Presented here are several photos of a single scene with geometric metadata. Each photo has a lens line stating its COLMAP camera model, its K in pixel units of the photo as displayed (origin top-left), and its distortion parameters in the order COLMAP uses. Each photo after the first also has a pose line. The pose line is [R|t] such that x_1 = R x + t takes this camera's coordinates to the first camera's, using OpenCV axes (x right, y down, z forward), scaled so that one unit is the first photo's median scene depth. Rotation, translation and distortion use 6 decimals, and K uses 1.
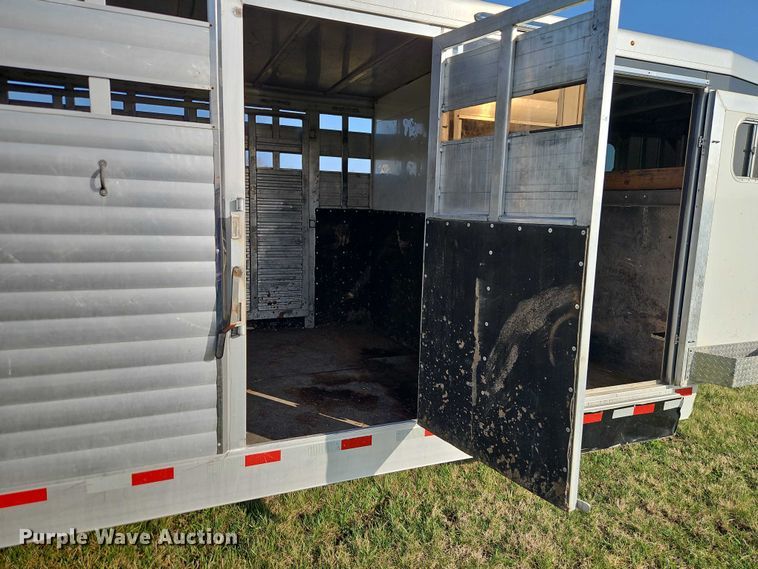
lens RADIAL K [[555.9, 0, 379.0], [0, 555.9, 284.5], [0, 0, 1]] dist [0.033457, -0.003154]
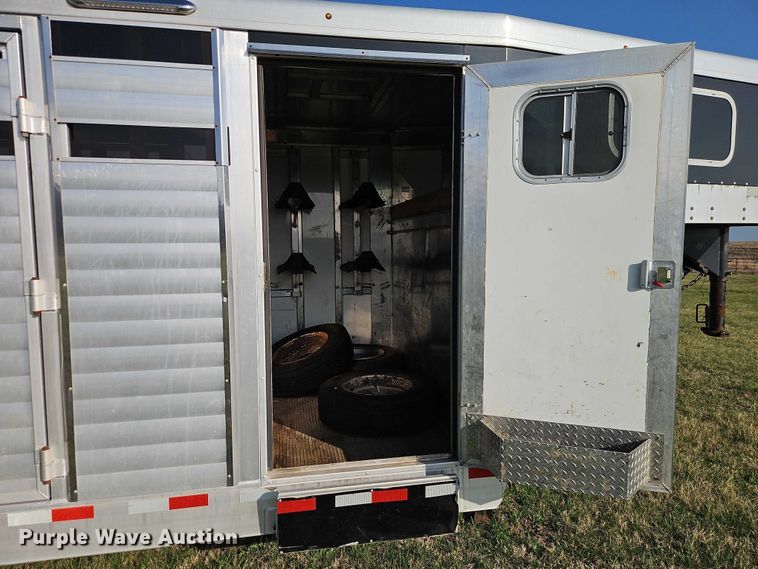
lens RADIAL K [[544.0, 0, 376.4], [0, 544.0, 280.5], [0, 0, 1]] dist [0.035784, -0.007875]
pose [[0.974617, -0.012988, -0.223501, 0.239615], [0.000044, 0.998327, -0.057820, -0.007807], [0.223879, 0.056342, 0.972987, 0.106284]]
